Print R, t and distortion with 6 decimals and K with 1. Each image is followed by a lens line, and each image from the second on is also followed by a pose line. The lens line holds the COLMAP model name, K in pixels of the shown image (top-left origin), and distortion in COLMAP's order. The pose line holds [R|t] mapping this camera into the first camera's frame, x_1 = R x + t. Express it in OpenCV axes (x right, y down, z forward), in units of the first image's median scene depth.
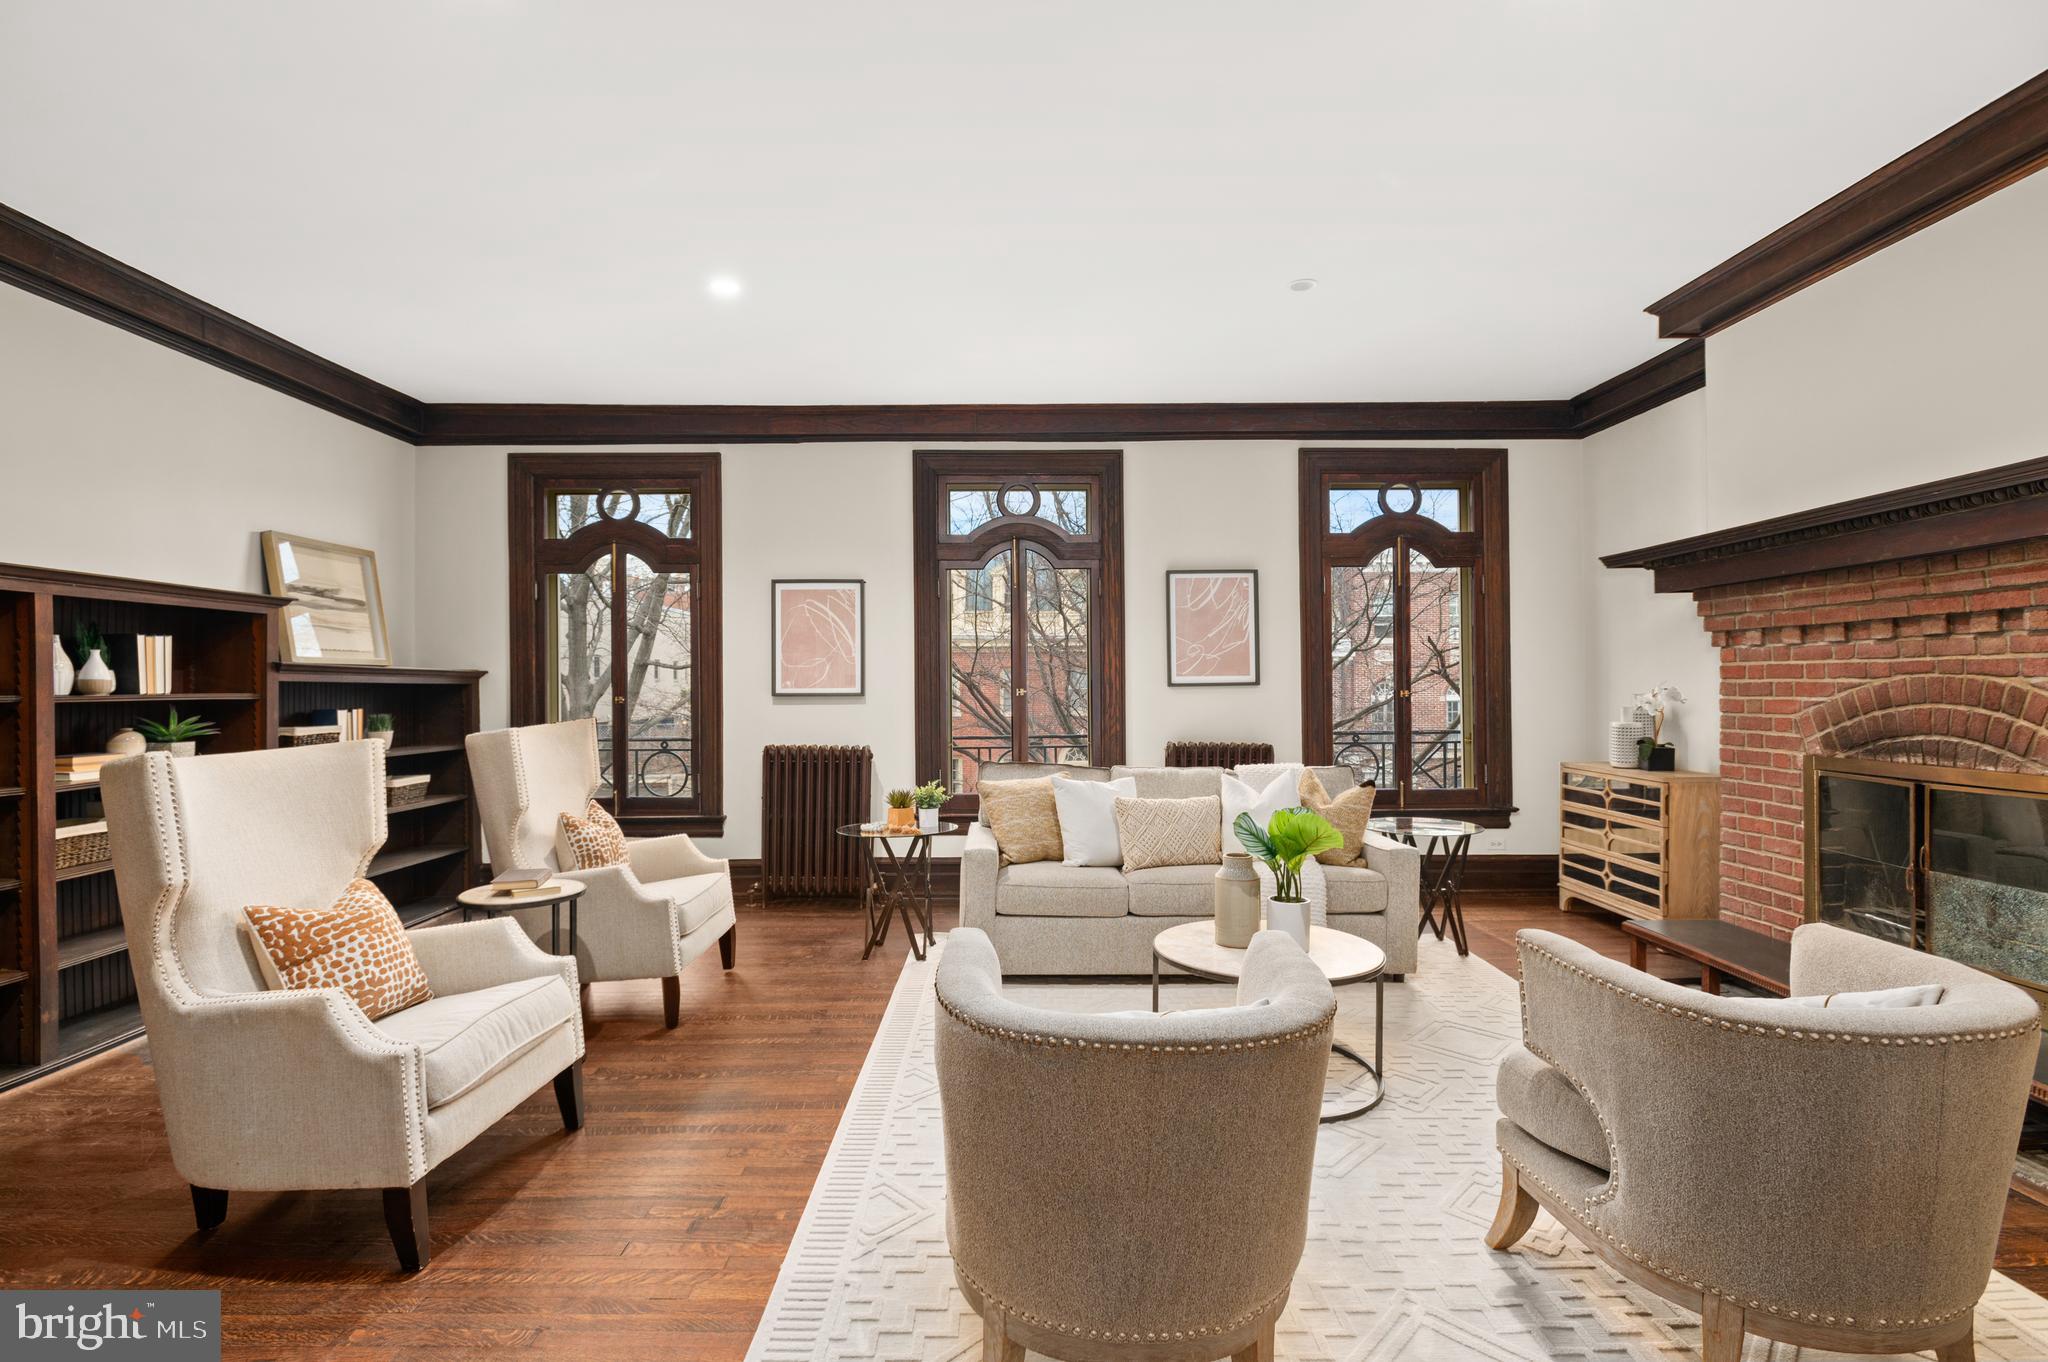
lens RADIAL K [[981.8, 0, 1028.2], [0, 981.8, 684.2], [0, 0, 1]] dist [-0.014808, 0.000046]
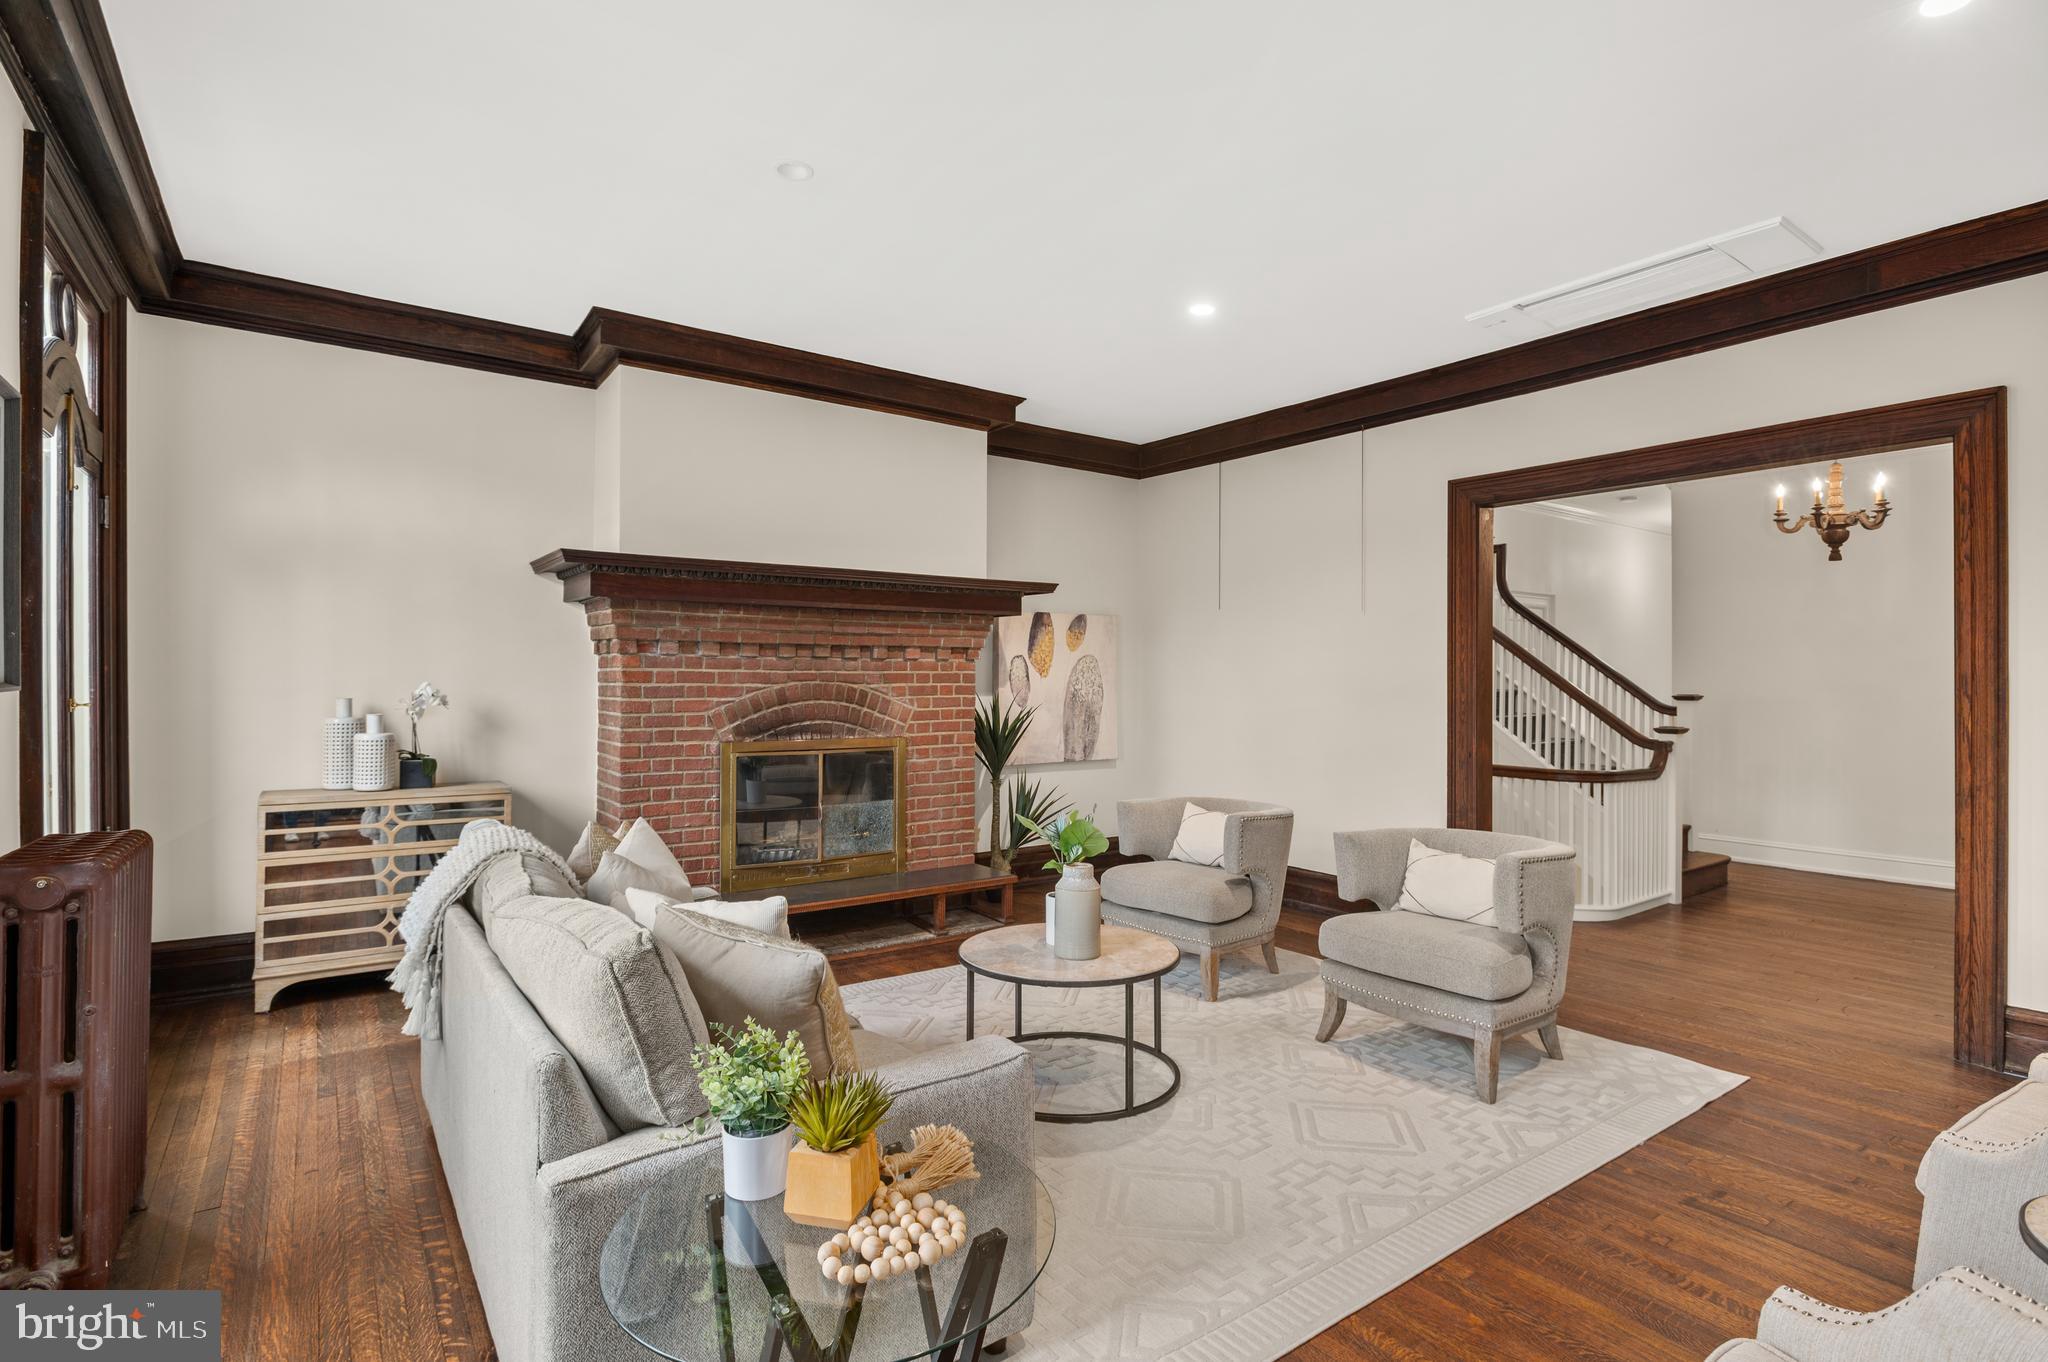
lens RADIAL K [[981.8, 0, 1028.2], [0, 981.8, 684.2], [0, 0, 1]] dist [-0.014808, 0.000046]
pose [[-0.575371, 0.001849, 0.817891, -0.412122], [-0.002803, 0.999987, -0.004233, -0.000188], [-0.817888, -0.004728, -0.575358, 1.184339]]
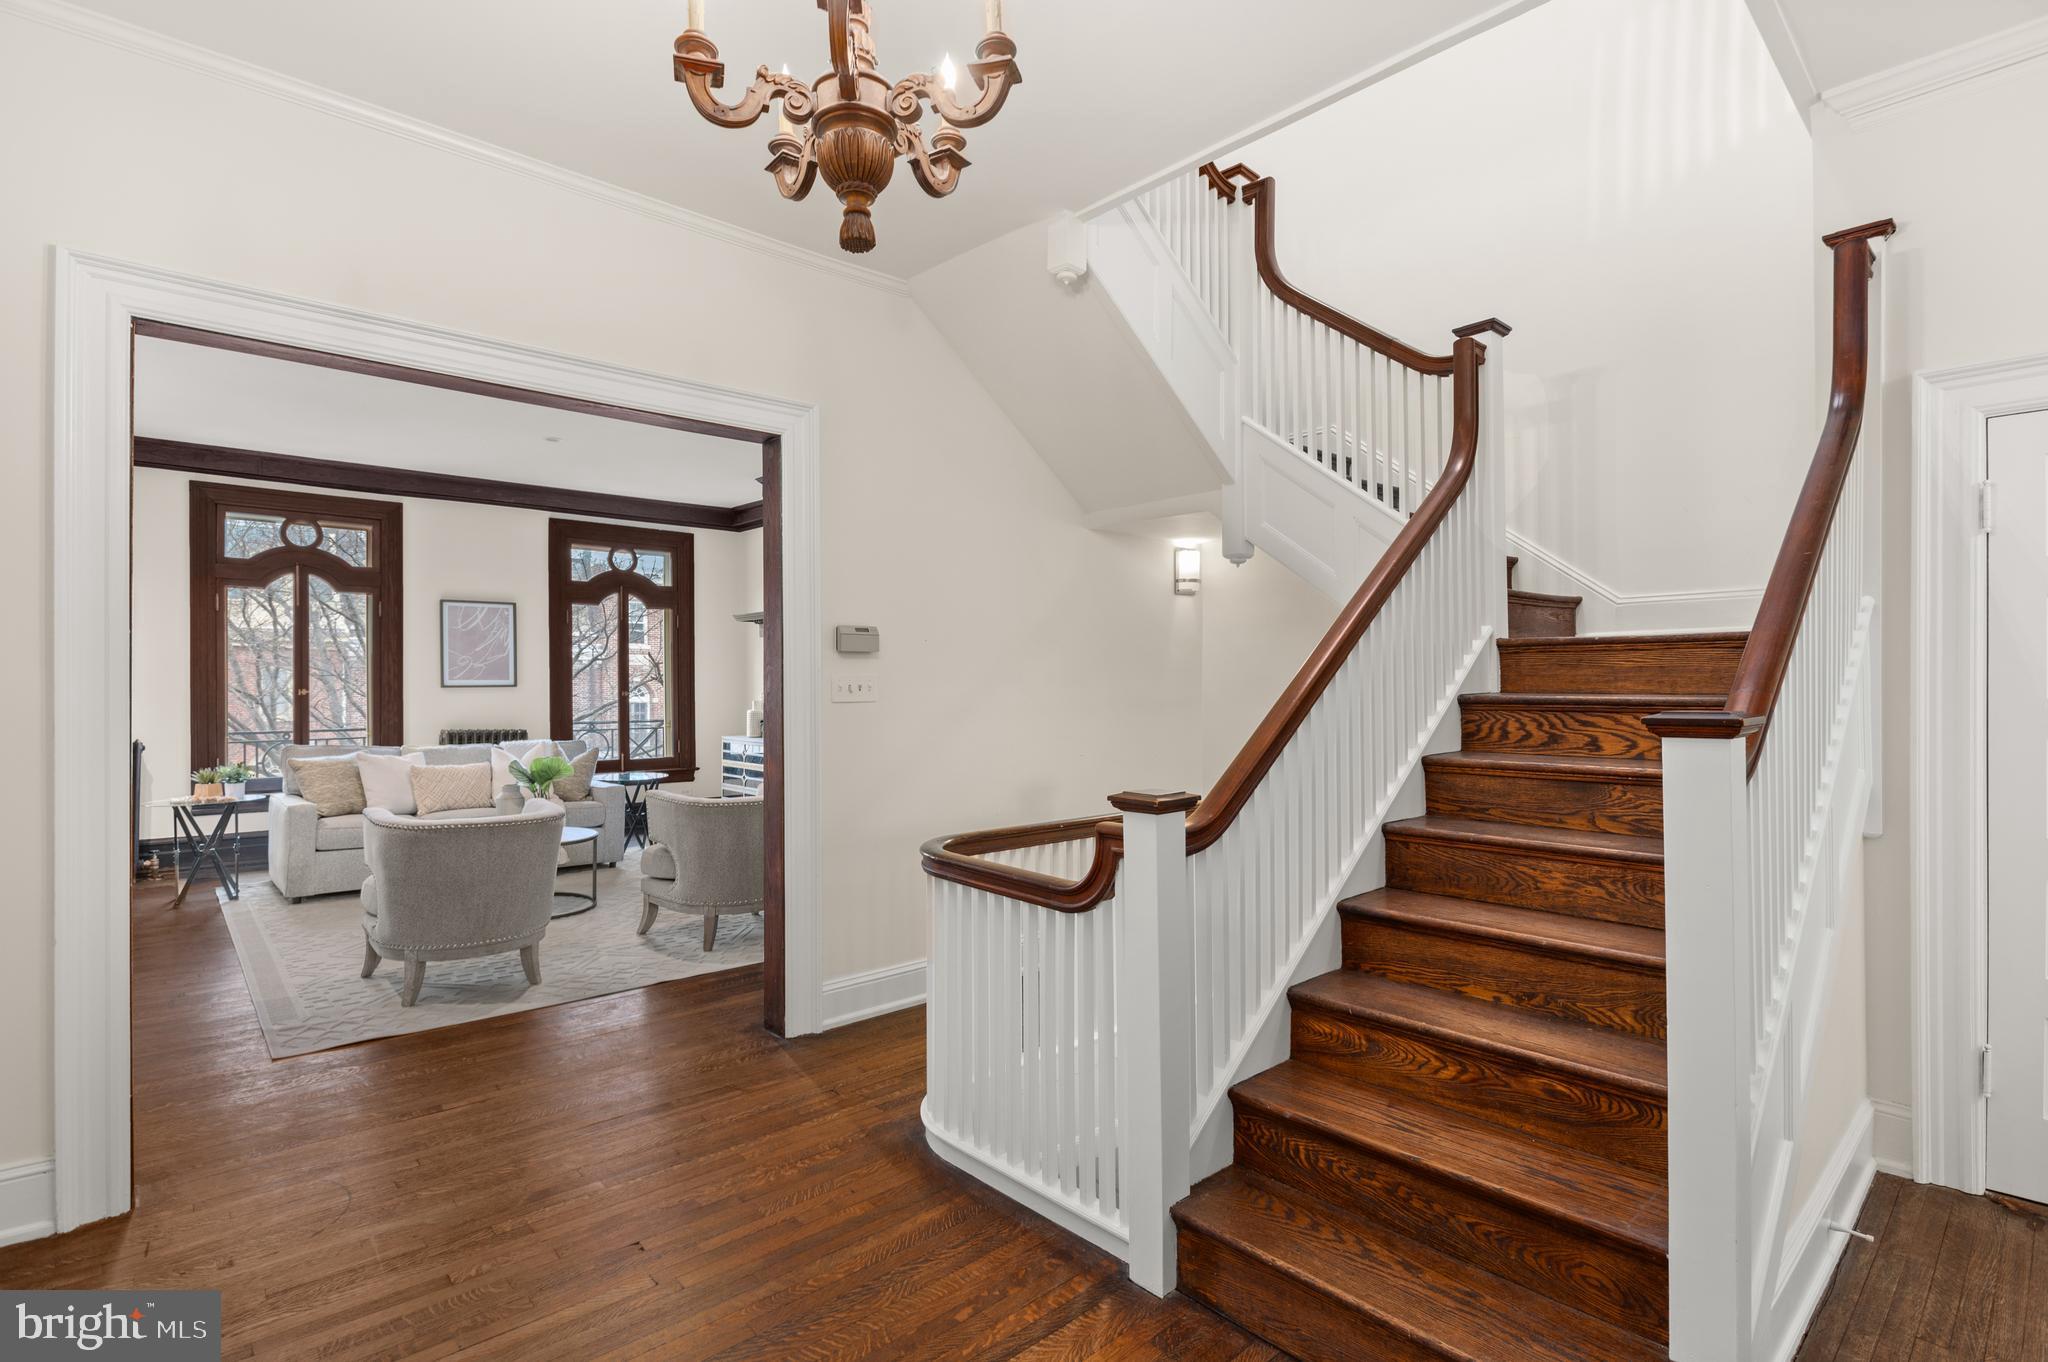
lens RADIAL K [[981.8, 0, 1028.2], [0, 981.8, 684.2], [0, 0, 1]] dist [-0.014808, 0.000046]
pose [[0.746121, 0.006089, 0.665782, -0.182441], [-0.003918, 0.999981, -0.004755, 0.000870], [-0.665798, 0.000940, 0.746131, -0.641995]]
